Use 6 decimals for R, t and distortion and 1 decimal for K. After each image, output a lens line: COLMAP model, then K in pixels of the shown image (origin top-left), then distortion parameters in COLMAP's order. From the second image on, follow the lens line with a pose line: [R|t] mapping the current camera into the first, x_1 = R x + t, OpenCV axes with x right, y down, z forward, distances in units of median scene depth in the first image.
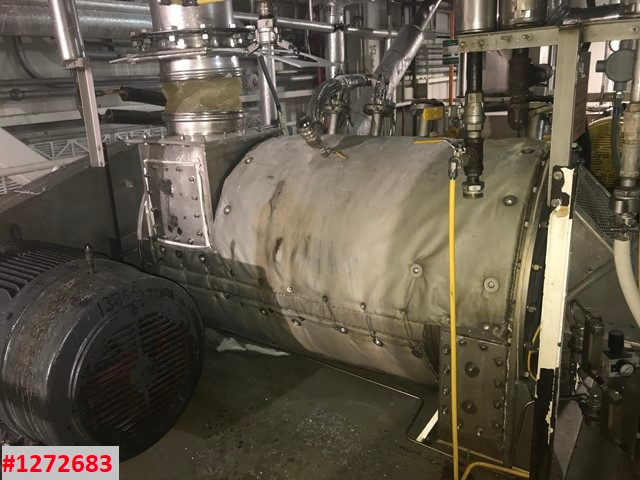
lens RADIAL K [[526.6, 0, 320.2], [0, 526.6, 238.0], [0, 0, 1]] dist [0.015299, 0.000941]
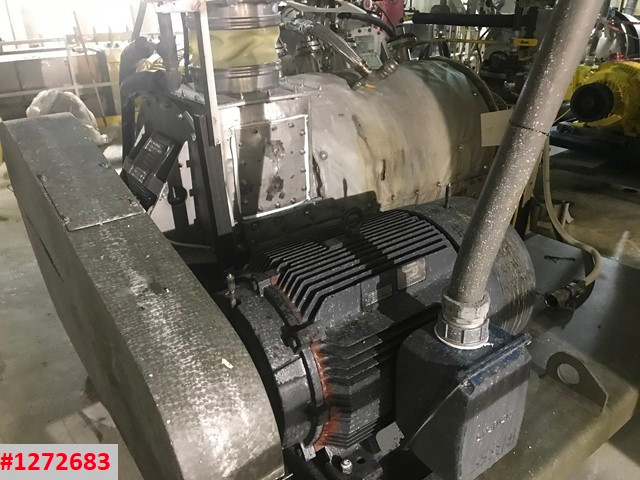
lens RADIAL K [[526.6, 0, 319.9], [0, 526.6, 241.1], [0, 0, 1]] dist [0.015299, 0.000941]
pose [[0.307798, -0.353830, 0.883213, -1.132044], [0.268019, 0.922932, 0.276338, -0.181229], [-0.912922, 0.151661, 0.378910, 0.632043]]
